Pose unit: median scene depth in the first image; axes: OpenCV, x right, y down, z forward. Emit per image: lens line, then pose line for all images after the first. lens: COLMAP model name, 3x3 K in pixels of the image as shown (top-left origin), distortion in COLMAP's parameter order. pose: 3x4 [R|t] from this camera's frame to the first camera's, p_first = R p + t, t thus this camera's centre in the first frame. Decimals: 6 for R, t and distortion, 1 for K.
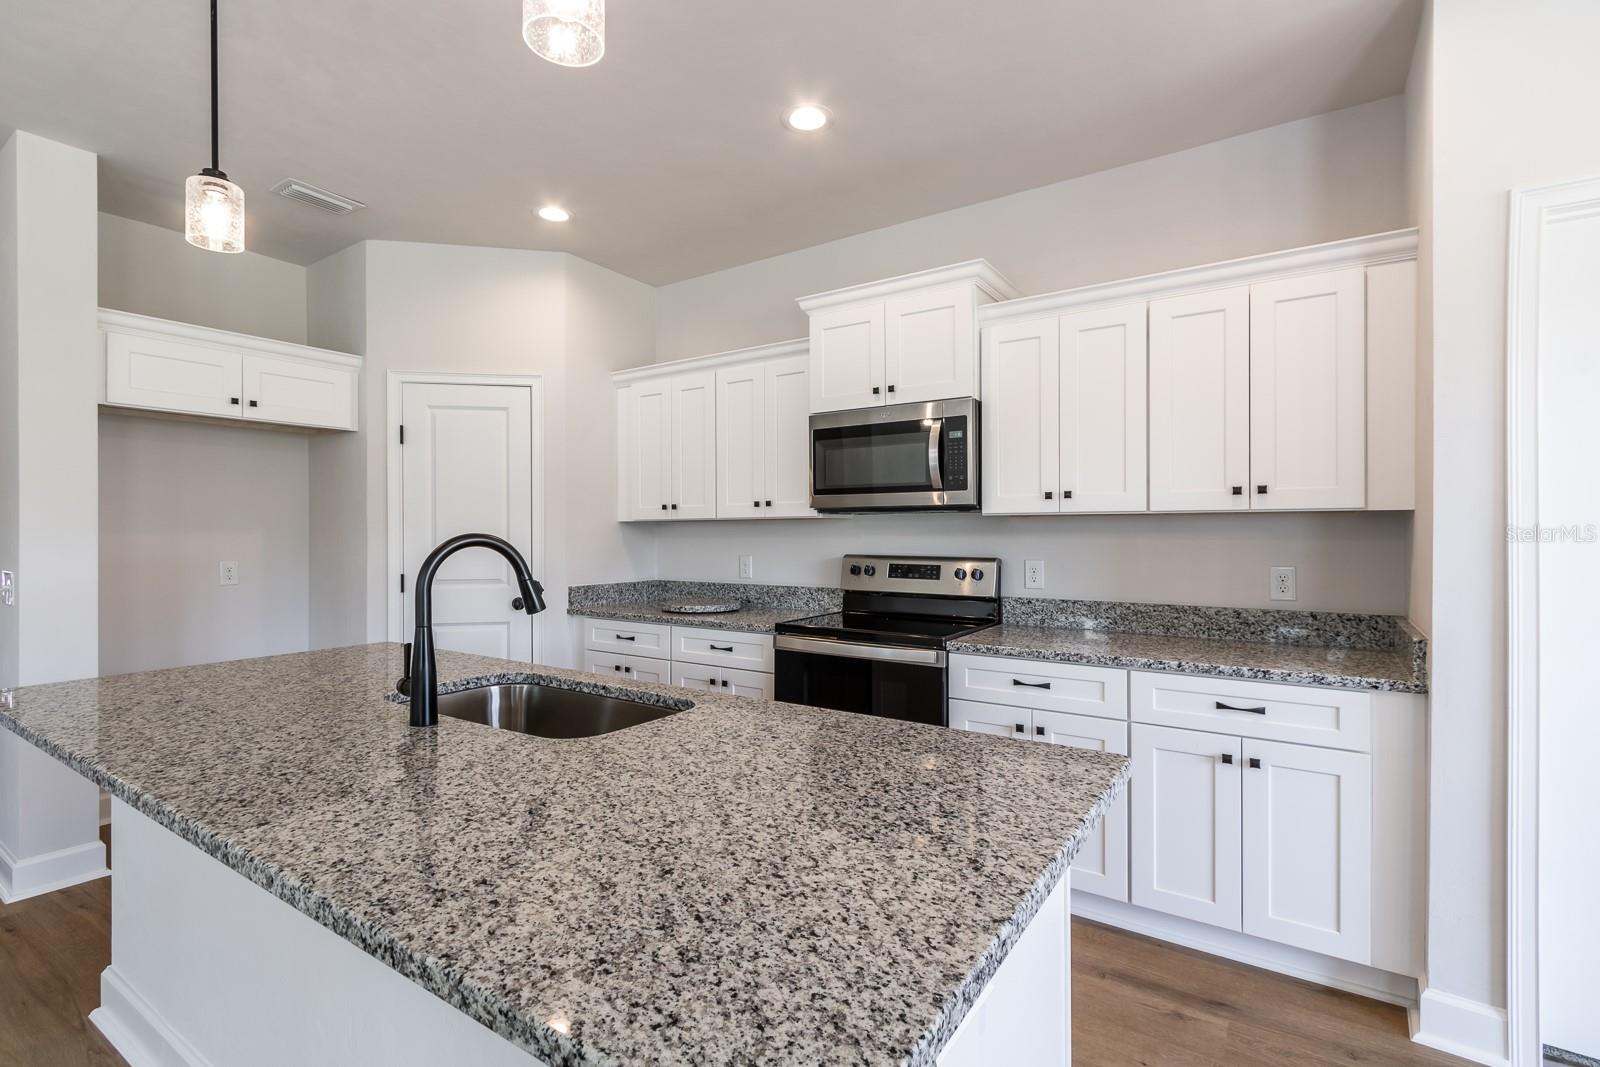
lens RADIAL K [[741.1, 0, 790.4], [0, 741.1, 539.9], [0, 0, 1]] dist [0.004222, 0.000169]
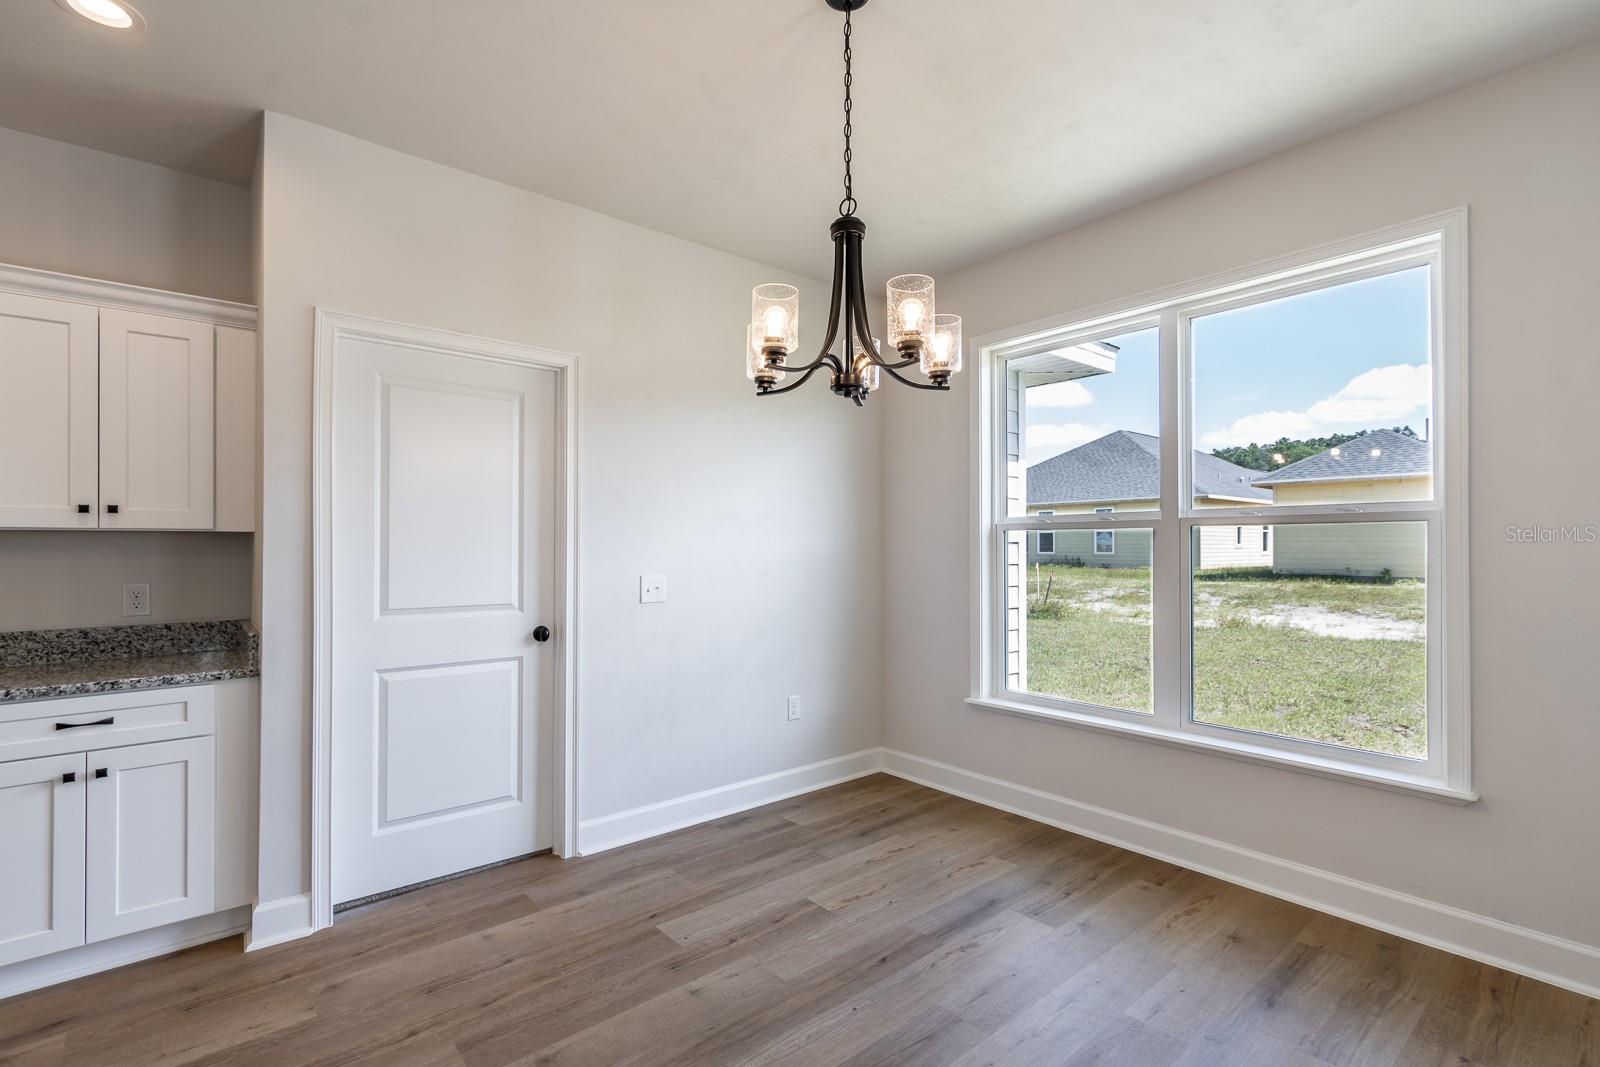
lens RADIAL K [[741.1, 0, 810.5], [0, 741.1, 540.0], [0, 0, 1]] dist [0.004222, 0.000169]
pose [[0.263306, 0.009344, 0.964667, -0.101238], [0.012386, 0.999838, -0.013065, 0.000250], [-0.964633, 0.015388, 0.263148, -0.197487]]
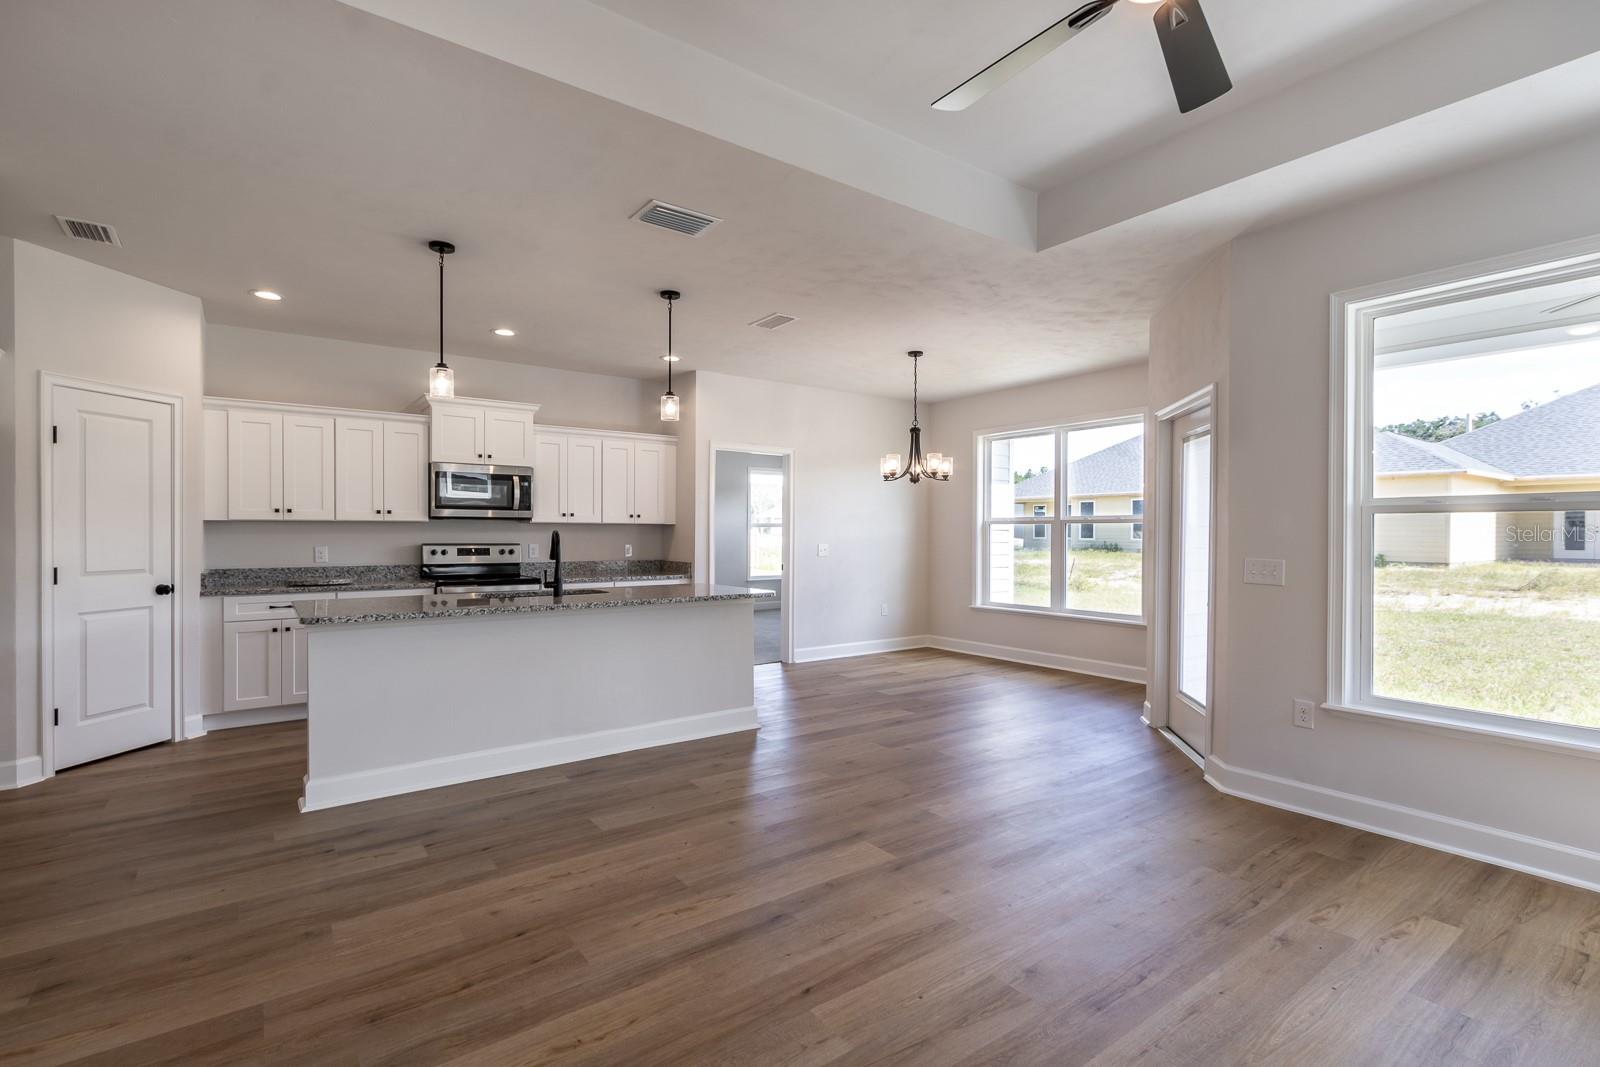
lens RADIAL K [[741.1, 0, 780.1], [0, 741.1, 539.5], [0, 0, 1]] dist [0.004222, 0.000169]
pose [[0.373397, -0.006582, 0.927648, -1.642845], [0.005260, 0.999974, 0.004978, 0.009089], [-0.927657, 0.003021, 0.373422, -0.505978]]
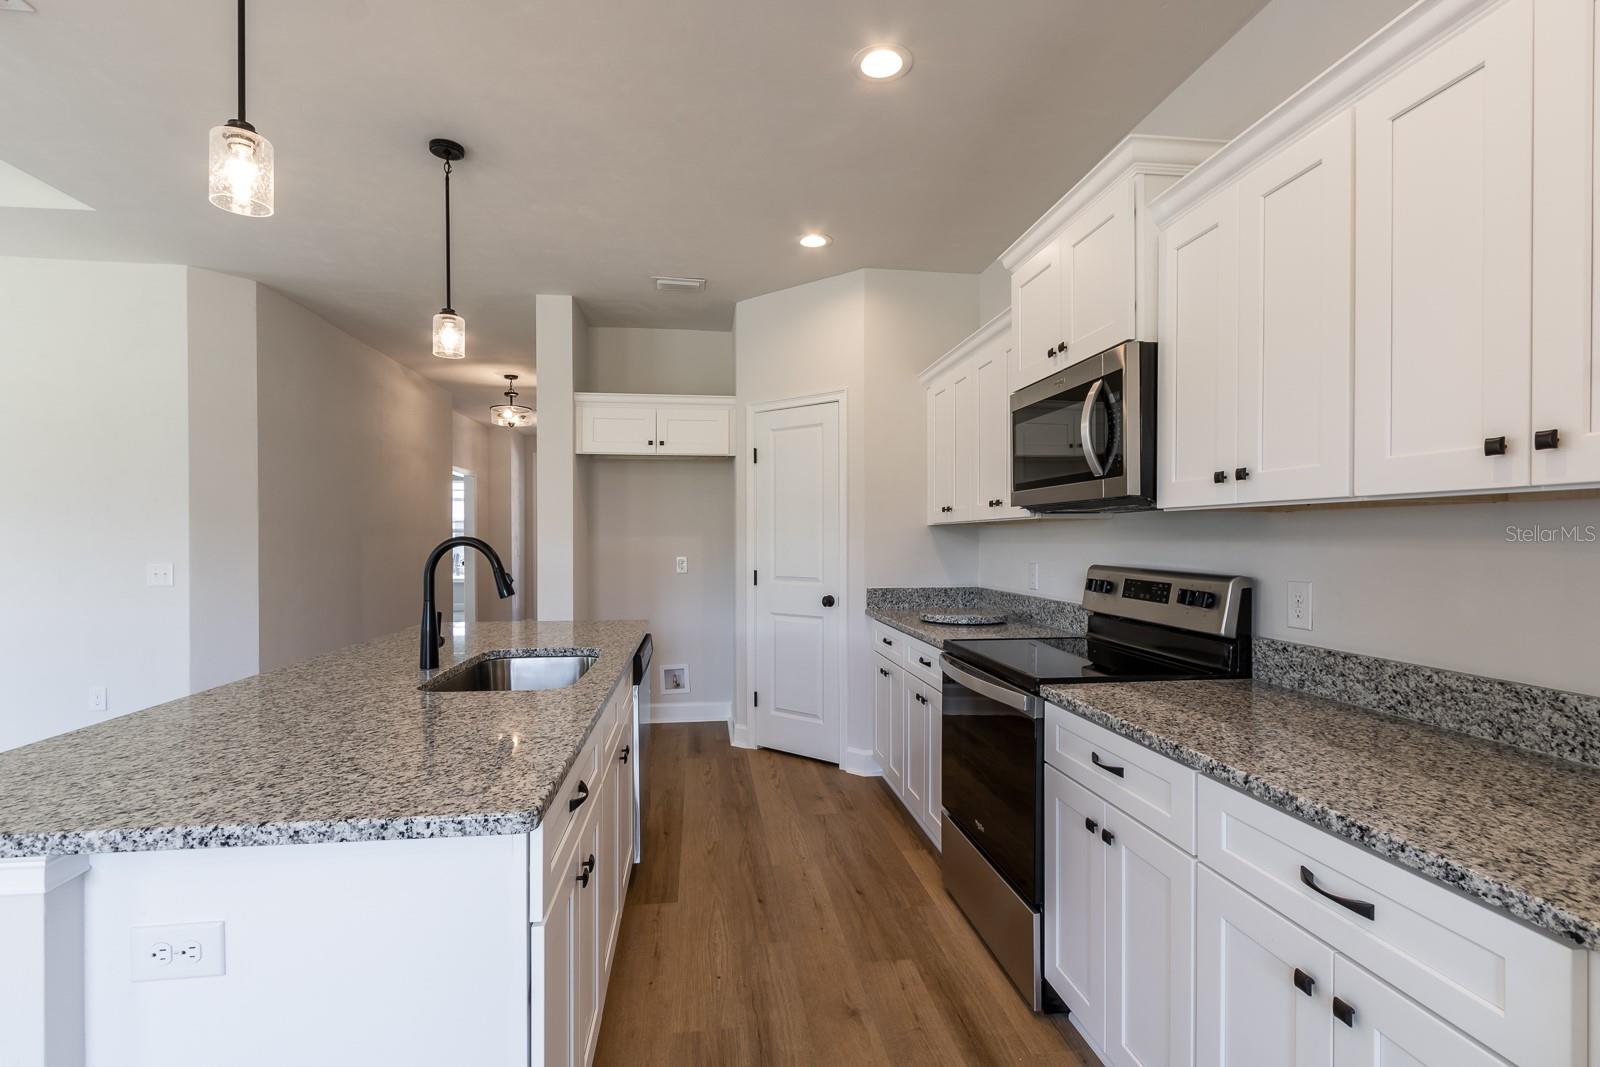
lens RADIAL K [[741.1, 0, 781.4], [0, 741.1, 545.5], [0, 0, 1]] dist [0.004222, 0.000169]
pose [[0.659408, 0.010689, -0.751710, 0.624157], [-0.010132, 0.999934, 0.005330, -0.002049], [0.751717, 0.004101, 0.659473, 0.338578]]
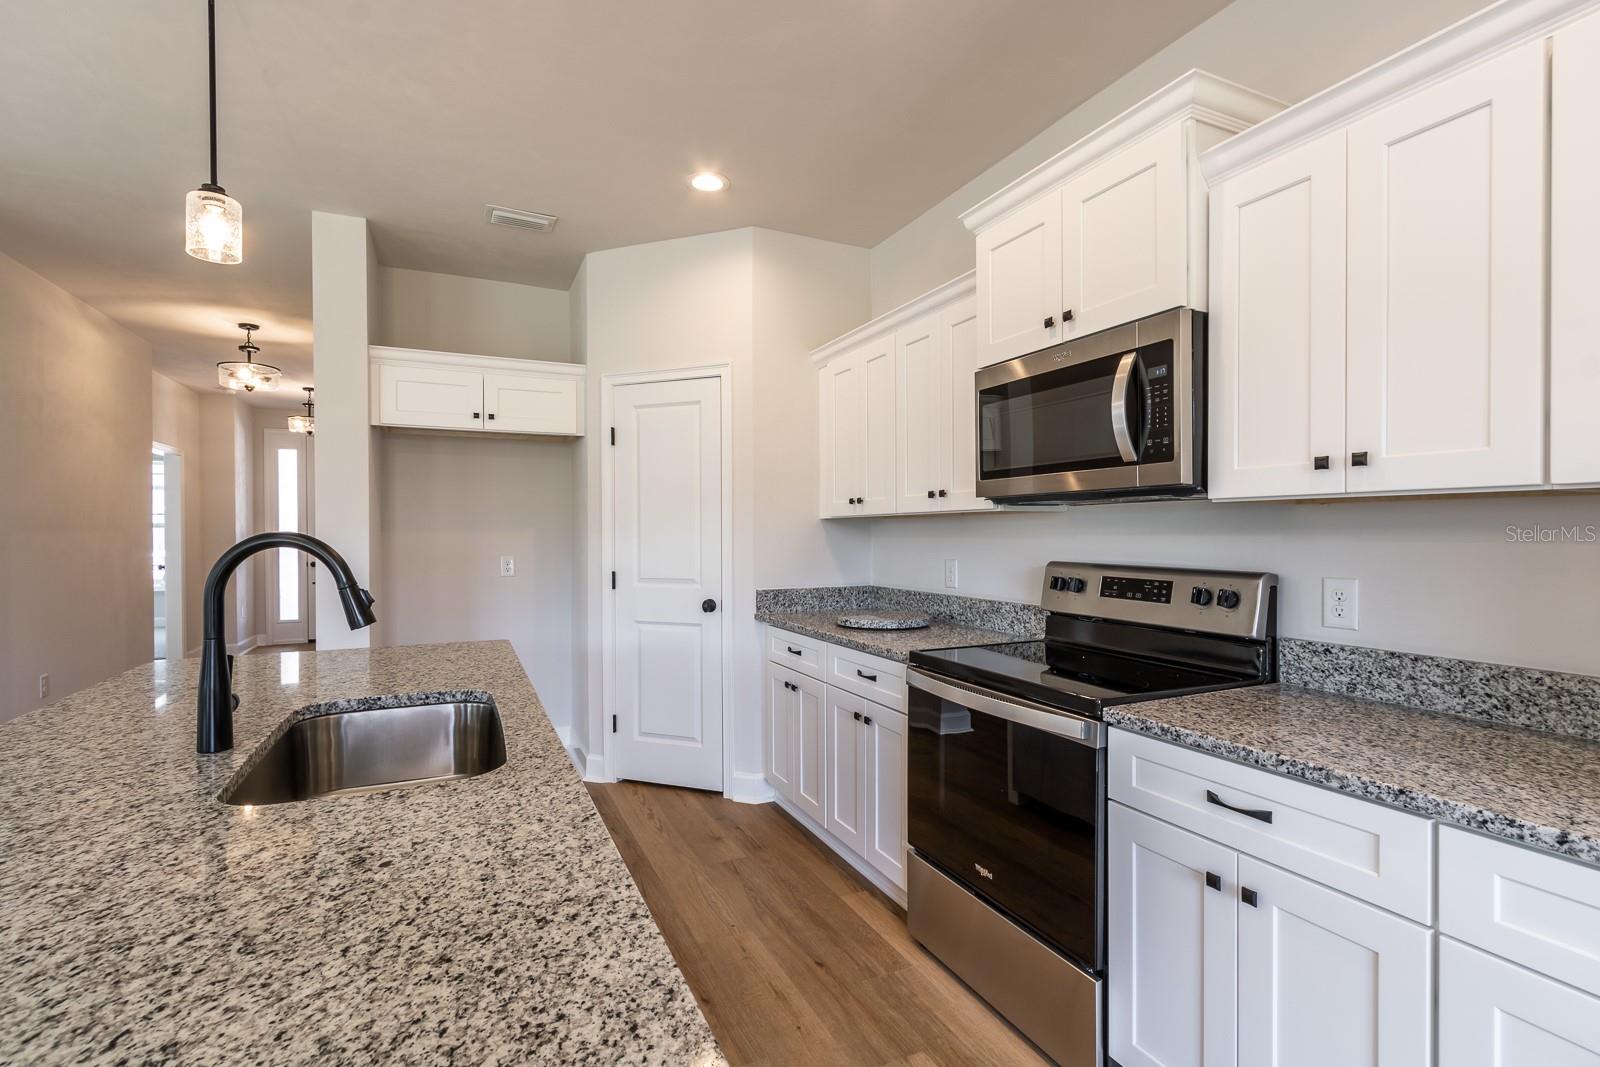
lens RADIAL K [[741.1, 0, 792.4], [0, 741.1, 541.3], [0, 0, 1]] dist [0.004222, 0.000169]
pose [[0.859835, 0.006067, -0.510535, 0.318561], [-0.004900, 0.999981, 0.003633, -0.001589], [0.510548, -0.000622, 0.859849, 0.357778]]
